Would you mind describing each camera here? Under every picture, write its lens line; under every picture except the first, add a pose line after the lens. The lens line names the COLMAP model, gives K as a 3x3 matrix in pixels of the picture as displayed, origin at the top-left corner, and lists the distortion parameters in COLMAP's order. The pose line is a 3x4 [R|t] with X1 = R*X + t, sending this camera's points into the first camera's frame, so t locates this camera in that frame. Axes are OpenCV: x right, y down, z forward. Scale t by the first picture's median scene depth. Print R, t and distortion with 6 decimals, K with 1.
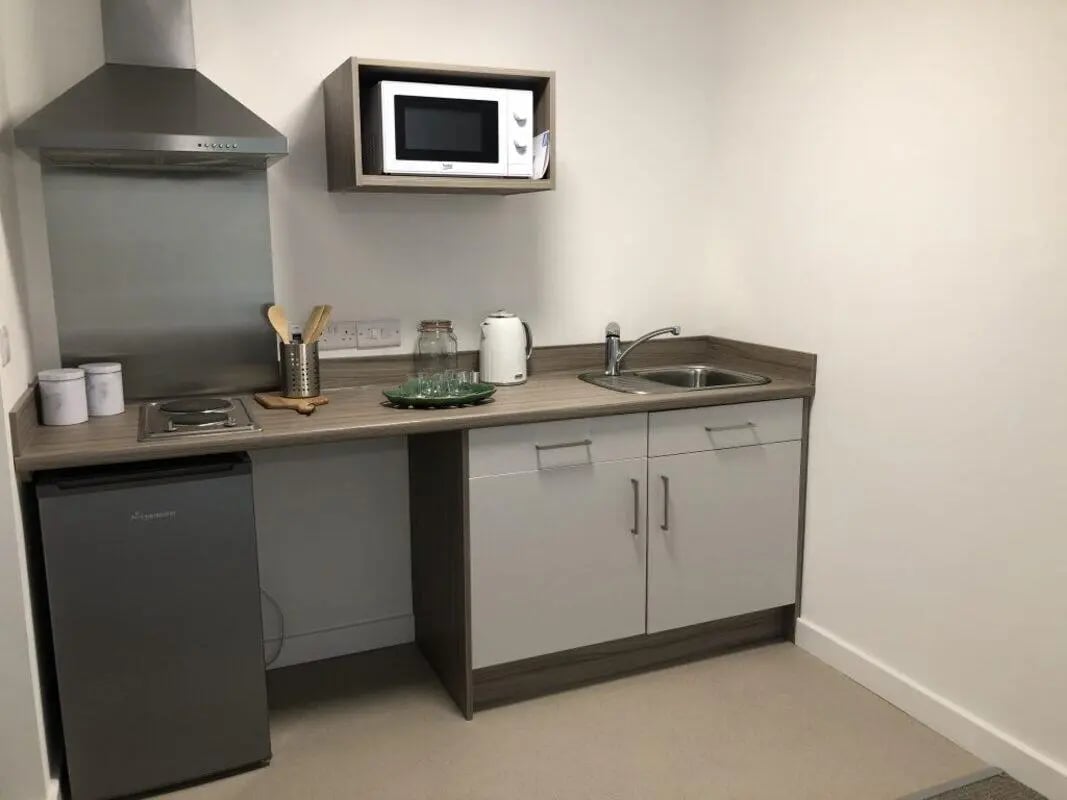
lens RADIAL K [[867.9, 0, 533.5], [0, 867.9, 400.0], [0, 0, 1]] dist [0.002286, 0.003099]
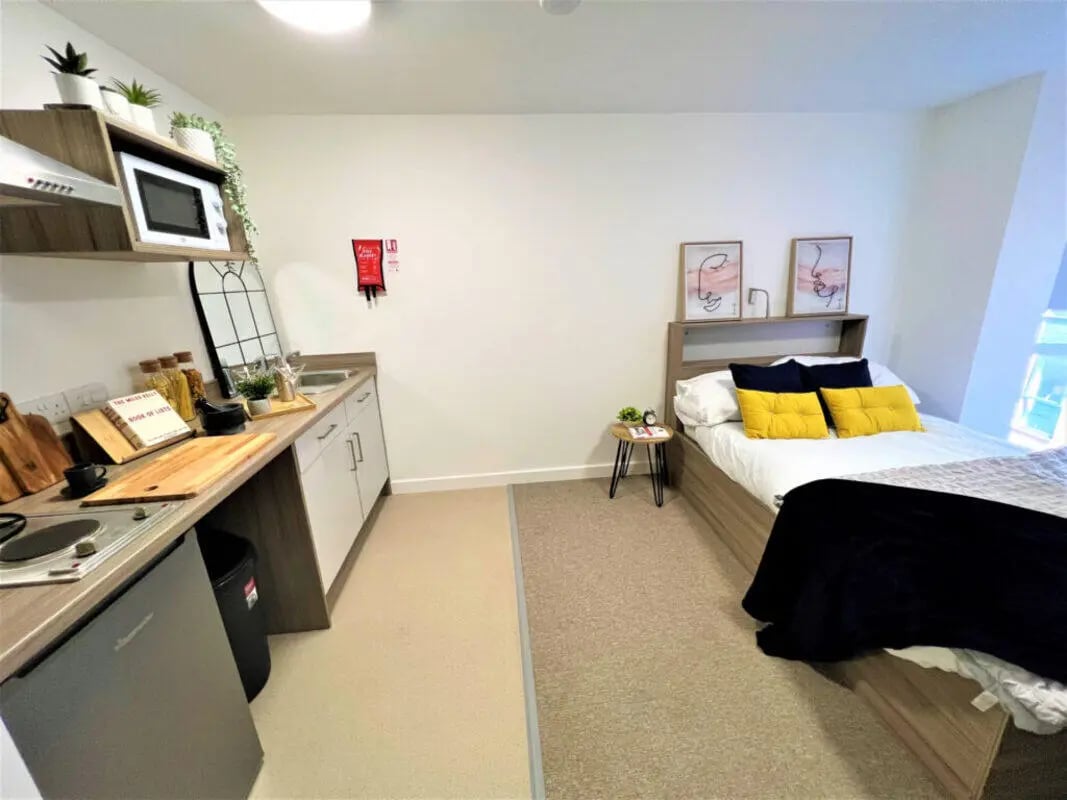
lens RADIAL K [[431.3, 0, 533.5], [0, 431.3, 400.0], [0, 0, 1]] dist [0.000269, 0.000036]
pose [[0.315646, -0.259131, 0.912808, -0.538682], [0.194671, 0.959210, 0.204987, -0.086099], [-0.928693, 0.112994, 0.353216, 0.368165]]
